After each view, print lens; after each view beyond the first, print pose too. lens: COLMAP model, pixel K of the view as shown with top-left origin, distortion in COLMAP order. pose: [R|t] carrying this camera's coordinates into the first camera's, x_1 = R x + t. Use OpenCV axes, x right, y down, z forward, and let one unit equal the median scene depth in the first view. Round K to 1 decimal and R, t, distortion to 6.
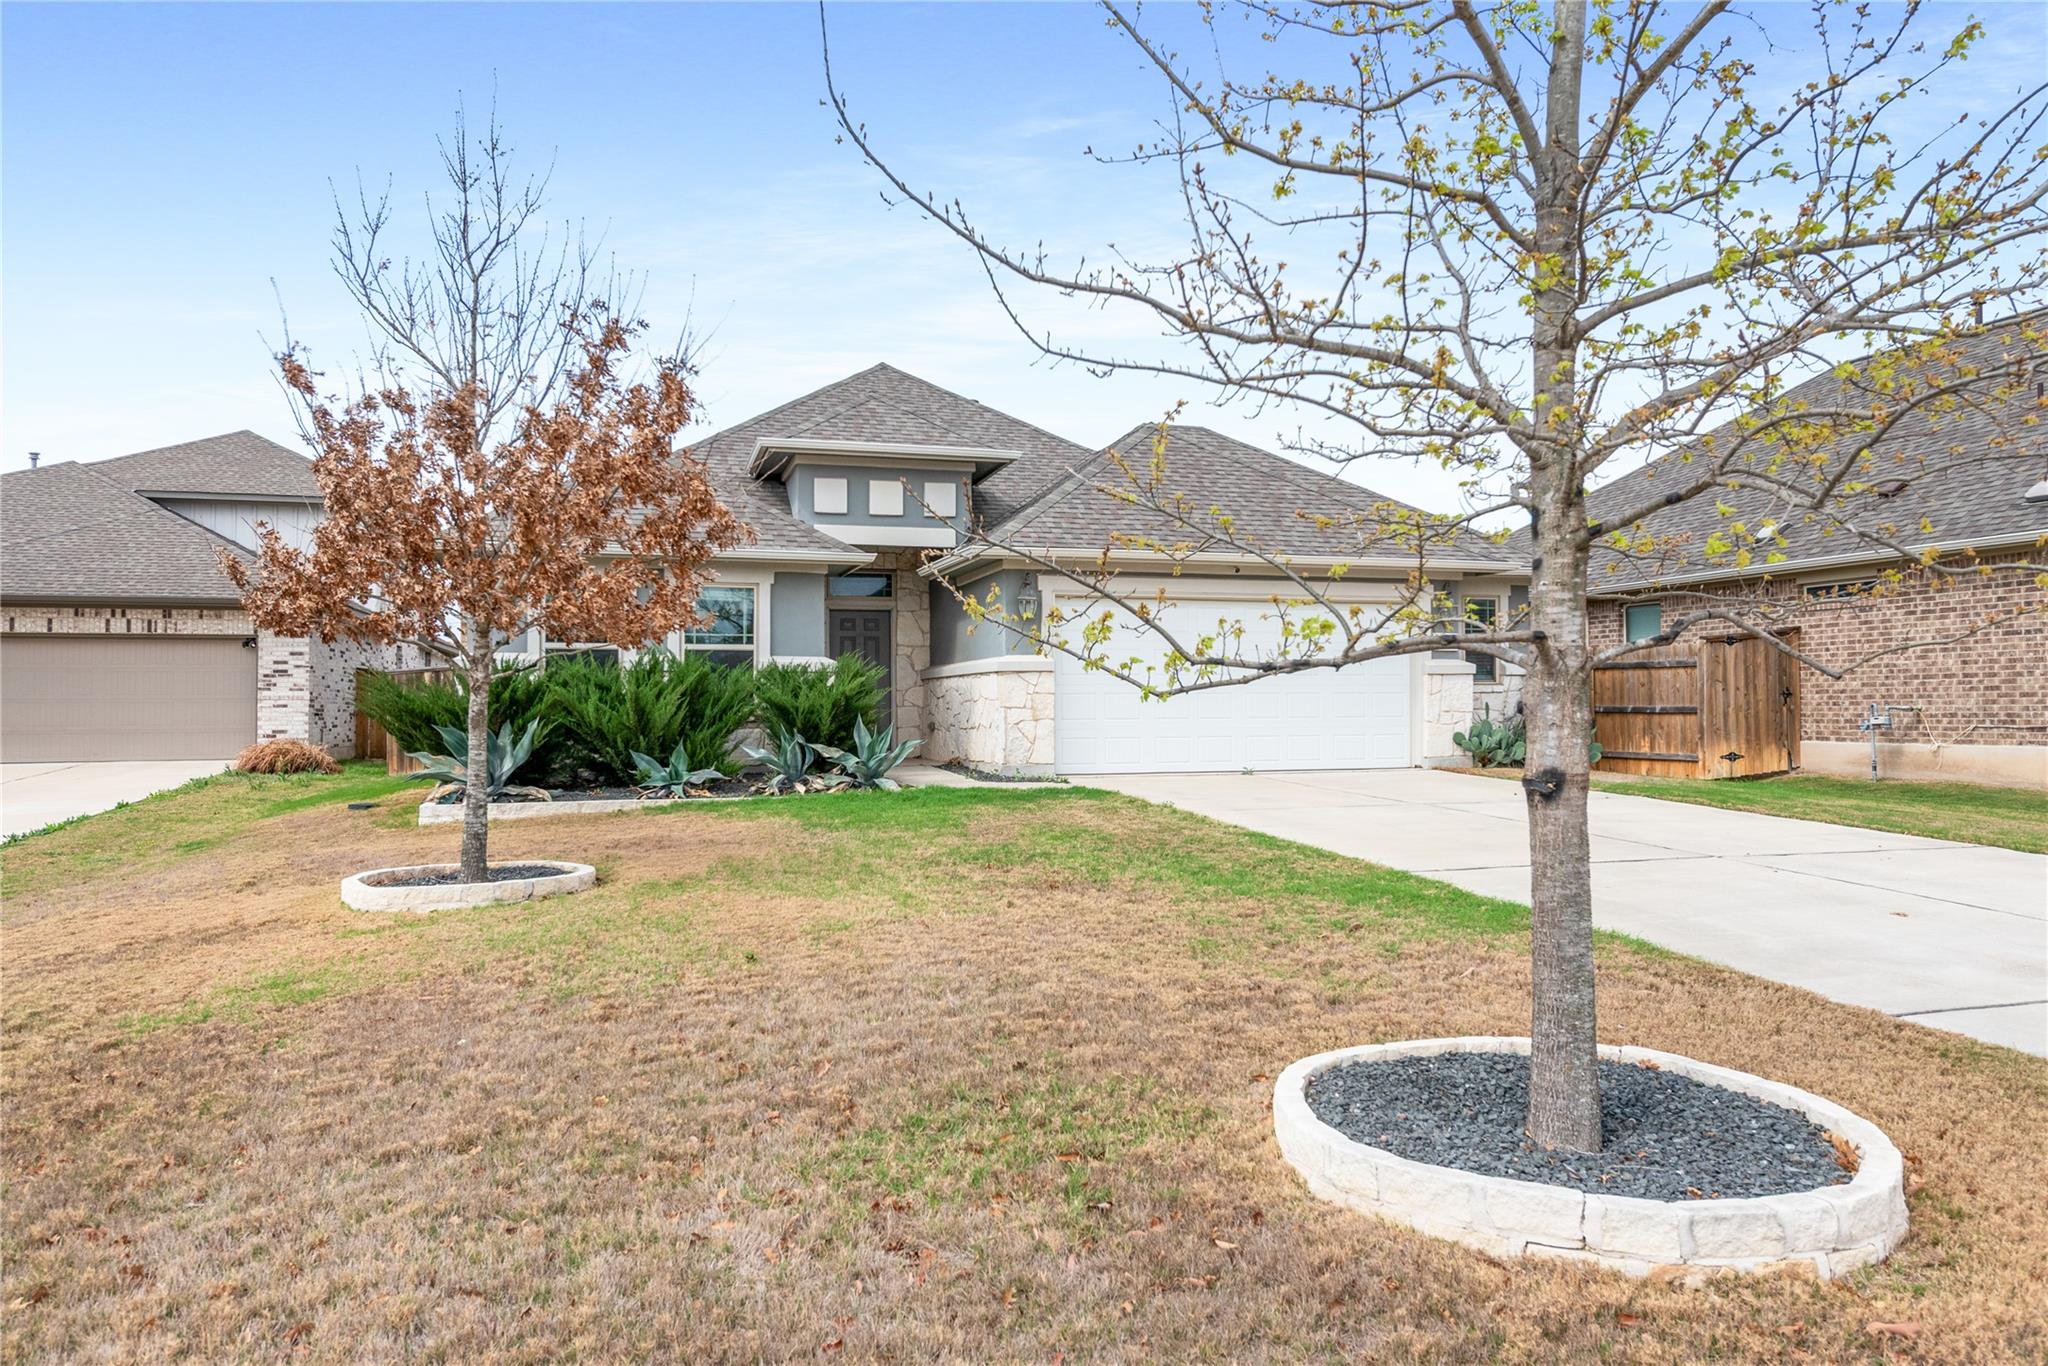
lens RADIAL K [[1437.0, 0, 1019.9], [0, 1437.0, 679.6], [0, 0, 1]] dist [0.014215, 0.003379]
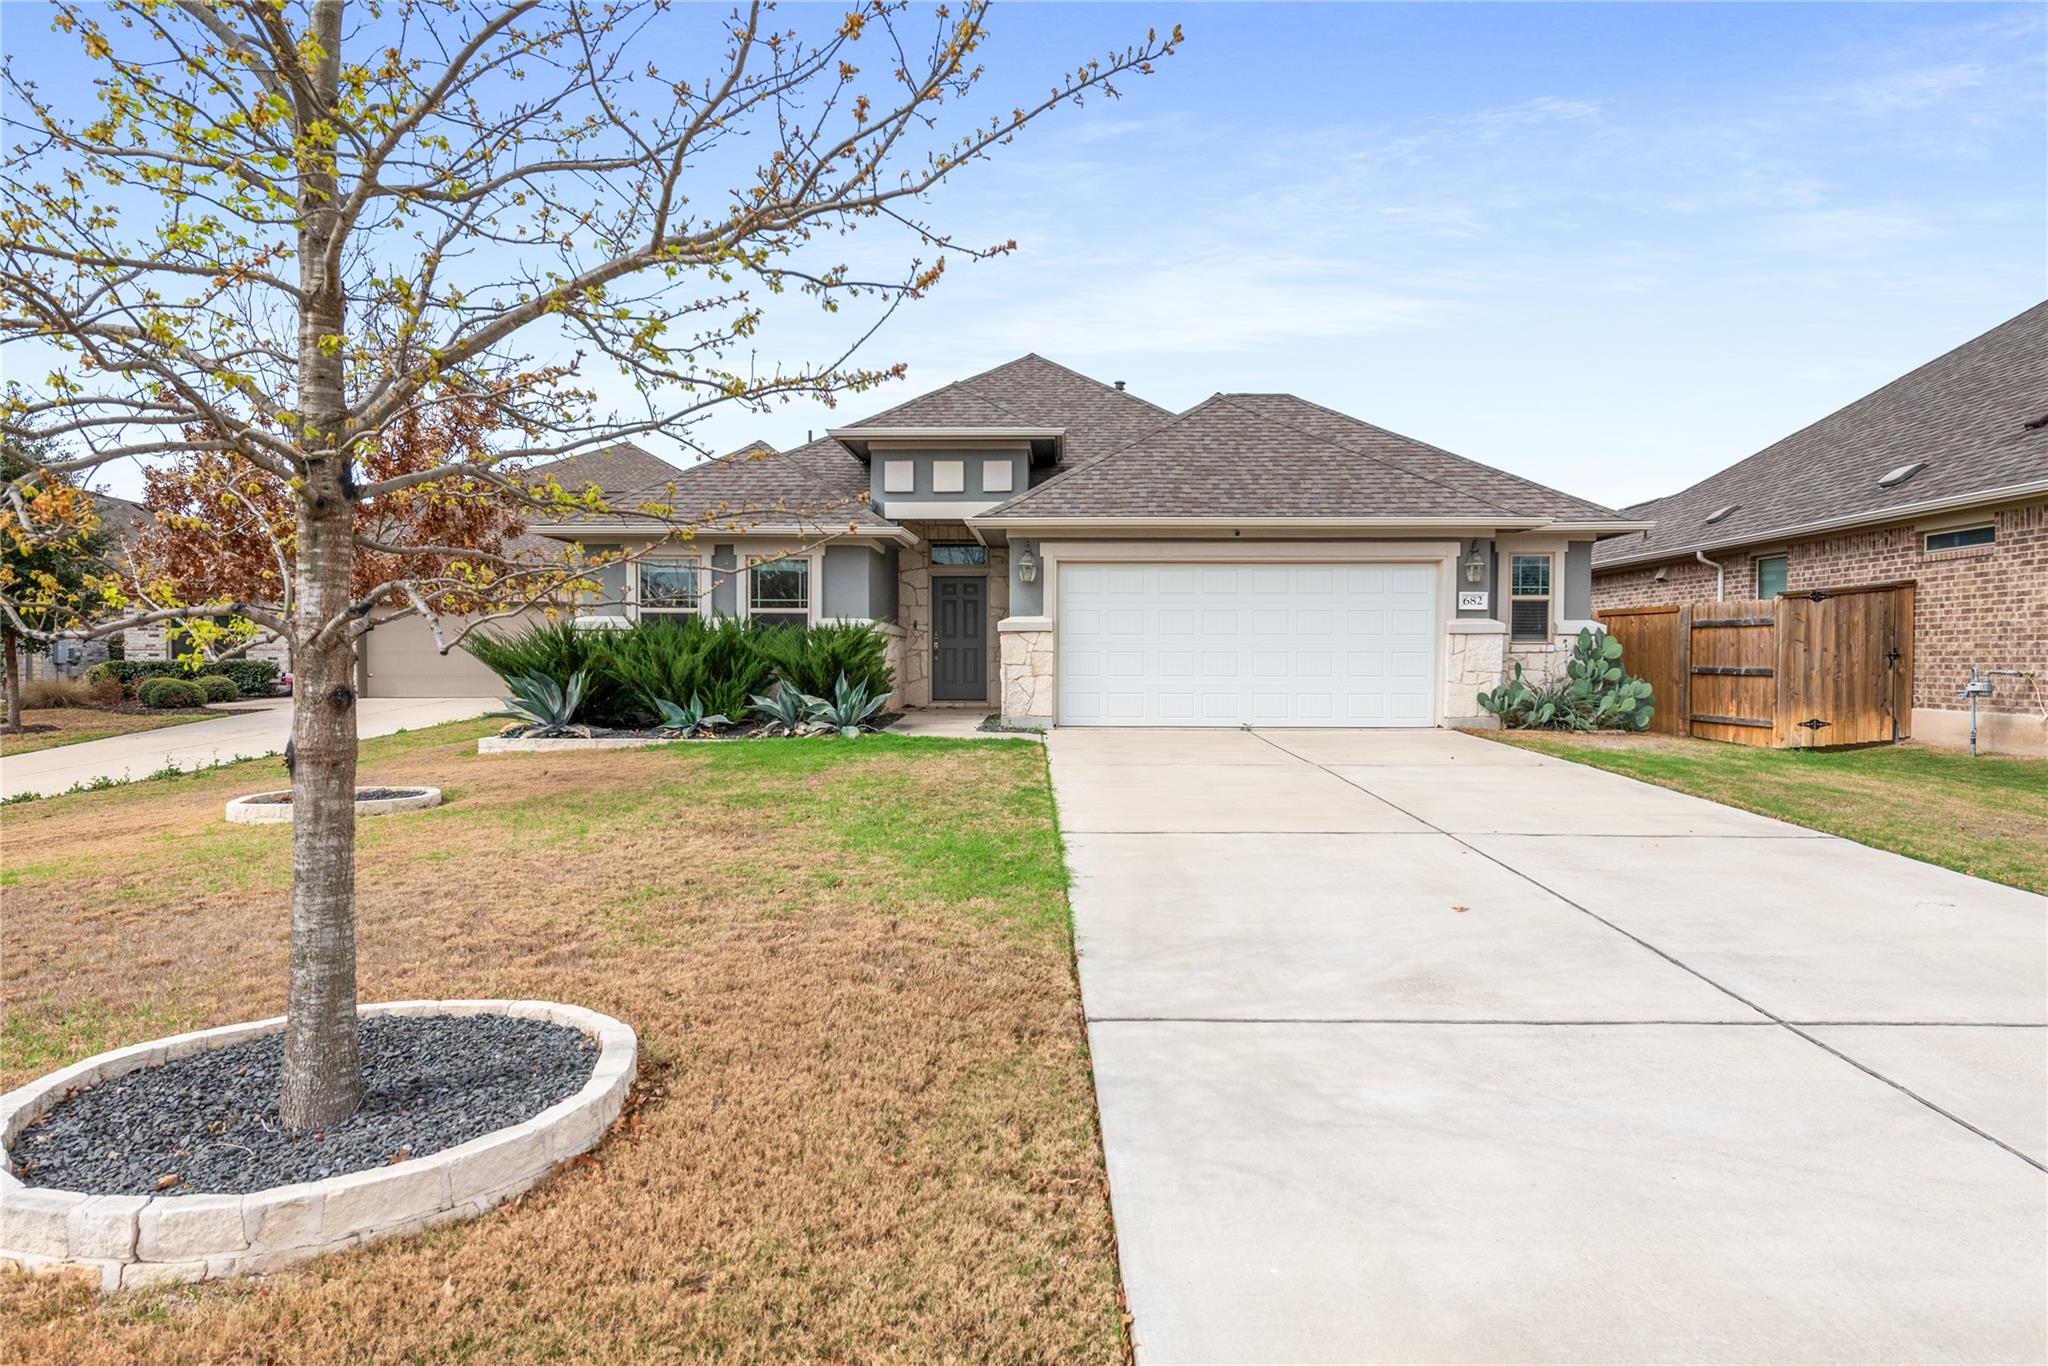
lens RADIAL K [[1251.1, 0, 1028.7], [0, 1251.1, 688.2], [0, 0, 1]] dist [0.016987, -0.001376]
pose [[0.946284, 0.014829, -0.322995, 0.287431], [-0.000890, 0.999063, 0.043262, -0.003327], [0.323334, -0.040651, 0.945411, 0.088185]]
